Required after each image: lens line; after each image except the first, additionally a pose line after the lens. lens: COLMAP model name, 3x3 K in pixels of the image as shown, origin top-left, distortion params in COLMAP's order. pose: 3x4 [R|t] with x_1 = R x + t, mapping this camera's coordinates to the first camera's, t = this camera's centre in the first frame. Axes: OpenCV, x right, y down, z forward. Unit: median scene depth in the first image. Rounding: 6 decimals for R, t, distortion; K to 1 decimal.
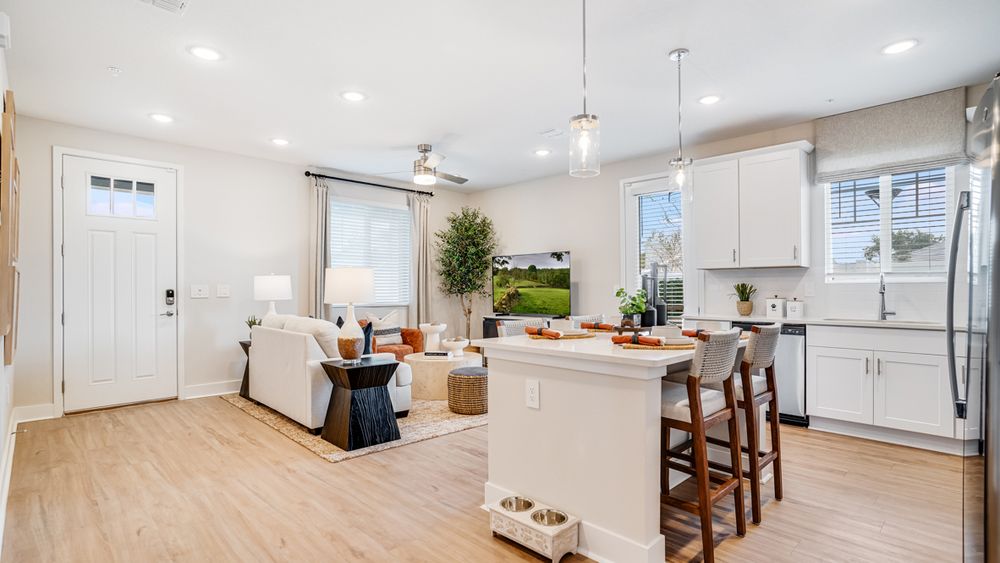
lens RADIAL K [[466.0, 0, 501.5], [0, 466.0, 288.2], [0, 0, 1]] dist [-0.000503, 0.000002]
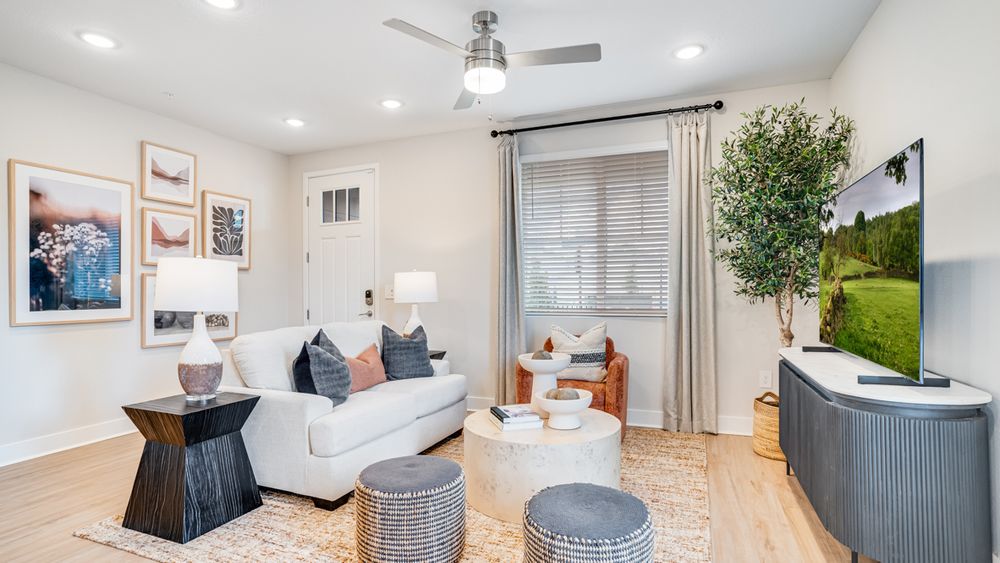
lens RADIAL K [[505.7, 0, 501.5], [0, 505.7, 279.7], [0, 0, 1]] dist [-0.004802, -0.000178]
pose [[0.400000, -0.023226, -0.916221, 0.375923], [0.006030, 0.999724, -0.022710, 0.007786], [0.916495, 0.003560, 0.400030, 0.791007]]
